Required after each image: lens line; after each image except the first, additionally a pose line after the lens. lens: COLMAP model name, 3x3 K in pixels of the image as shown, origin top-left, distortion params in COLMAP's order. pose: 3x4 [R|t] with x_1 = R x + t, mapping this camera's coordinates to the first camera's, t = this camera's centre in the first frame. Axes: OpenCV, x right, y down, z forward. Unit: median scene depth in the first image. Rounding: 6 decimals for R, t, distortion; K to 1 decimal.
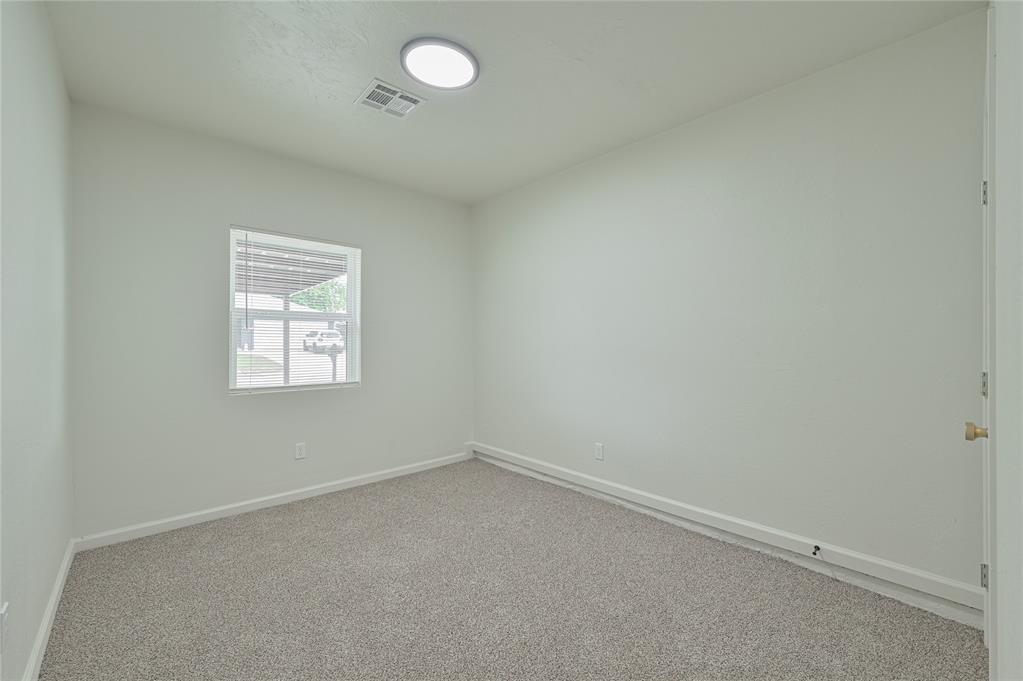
lens RADIAL K [[407.0, 0, 511.4], [0, 407.0, 344.8], [0, 0, 1]] dist [0.007376, 0.000585]
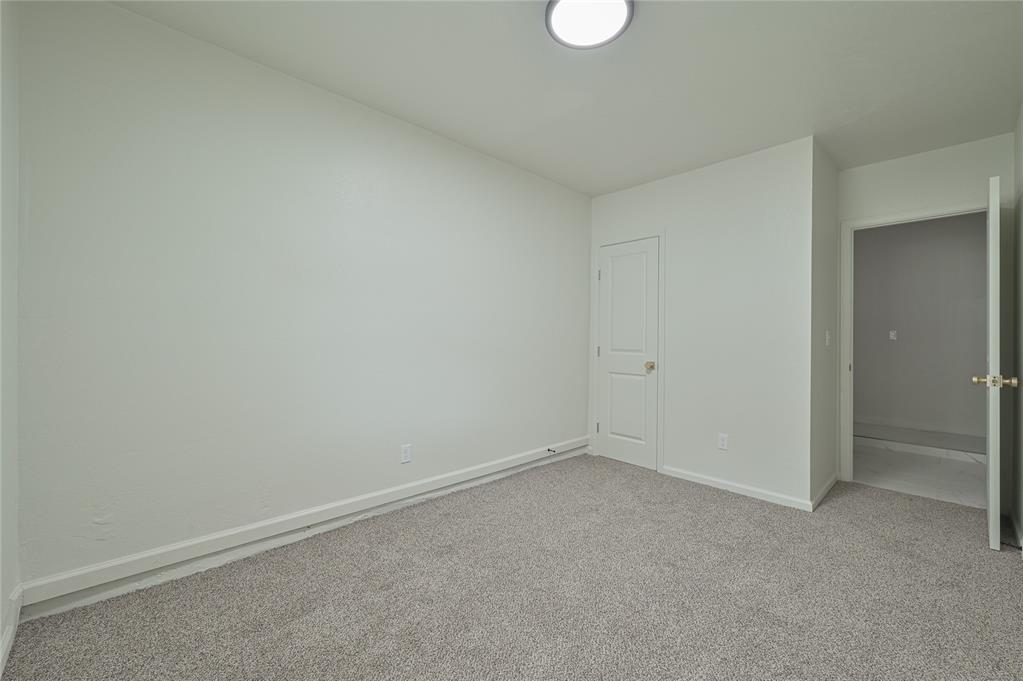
lens RADIAL K [[407.0, 0, 514.4], [0, 407.0, 337.0], [0, 0, 1]] dist [0.007376, 0.000585]
pose [[-0.033656, 0.010267, 0.999381, -0.725449], [-0.015327, 0.999824, -0.010788, 0.009699], [-0.999316, -0.015680, -0.033492, 0.829676]]
